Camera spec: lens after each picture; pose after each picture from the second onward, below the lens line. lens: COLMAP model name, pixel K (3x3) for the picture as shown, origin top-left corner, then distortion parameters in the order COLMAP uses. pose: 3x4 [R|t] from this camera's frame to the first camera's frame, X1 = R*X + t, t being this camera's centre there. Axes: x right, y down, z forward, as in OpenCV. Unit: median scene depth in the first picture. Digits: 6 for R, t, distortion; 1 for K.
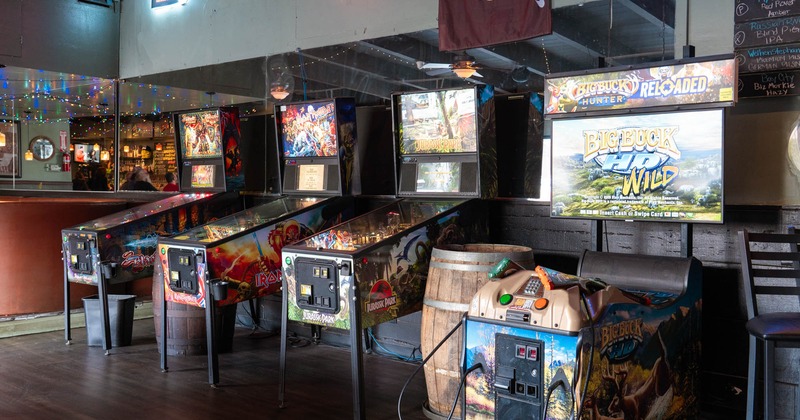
lens RADIAL K [[705.1, 0, 398.8], [0, 705.1, 211.8], [0, 0, 1]] dist [0.008578, 0.000244]
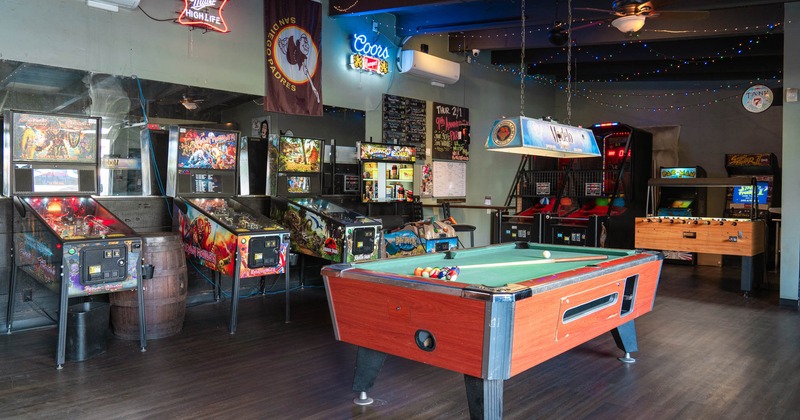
lens RADIAL K [[526.5, 0, 399.1], [0, 526.5, 208.8], [0, 0, 1]] dist [-0.005429, -0.000866]
pose [[0.113120, -0.047443, 0.992448, -1.142504], [0.026692, 0.998644, 0.044697, -0.037097], [-0.993223, 0.021434, 0.114233, 0.525810]]
